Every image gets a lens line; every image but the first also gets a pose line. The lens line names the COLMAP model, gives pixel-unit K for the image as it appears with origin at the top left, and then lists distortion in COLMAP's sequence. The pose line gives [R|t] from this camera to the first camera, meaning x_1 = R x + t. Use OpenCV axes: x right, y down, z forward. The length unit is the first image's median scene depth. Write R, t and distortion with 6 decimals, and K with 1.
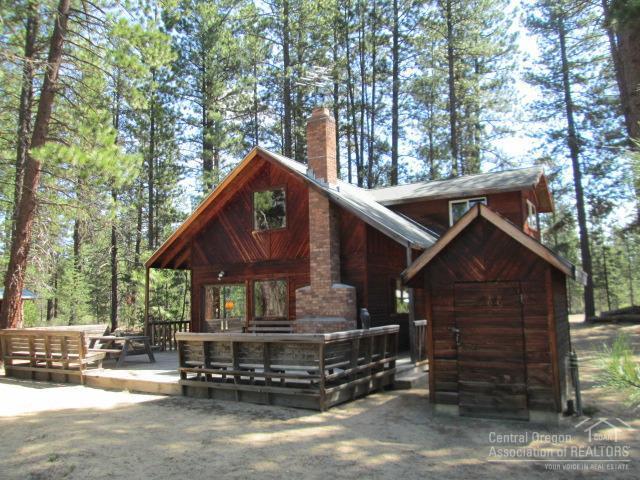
lens RADIAL K [[525.4, 0, 322.5], [0, 525.4, 239.5], [0, 0, 1]] dist [-0.041738, -0.001360]
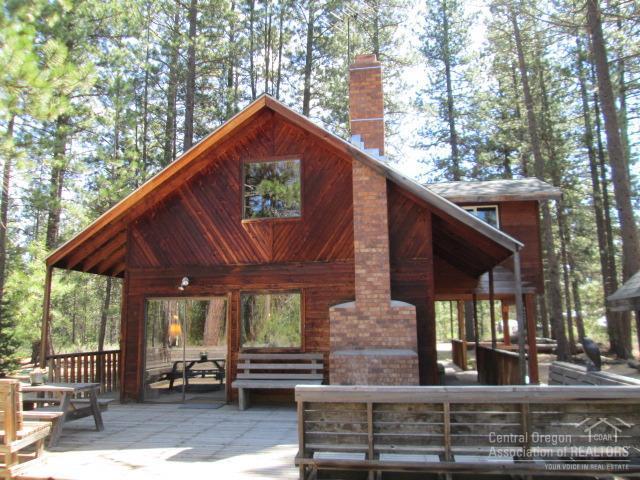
lens RADIAL K [[525.4, 0, 317.7], [0, 525.4, 241.3], [0, 0, 1]] dist [-0.041738, -0.001360]
pose [[0.933530, 0.071540, 0.351288, -0.305426], [-0.055496, 0.996913, -0.055543, 0.048840], [-0.354177, 0.032356, 0.934618, 0.371412]]
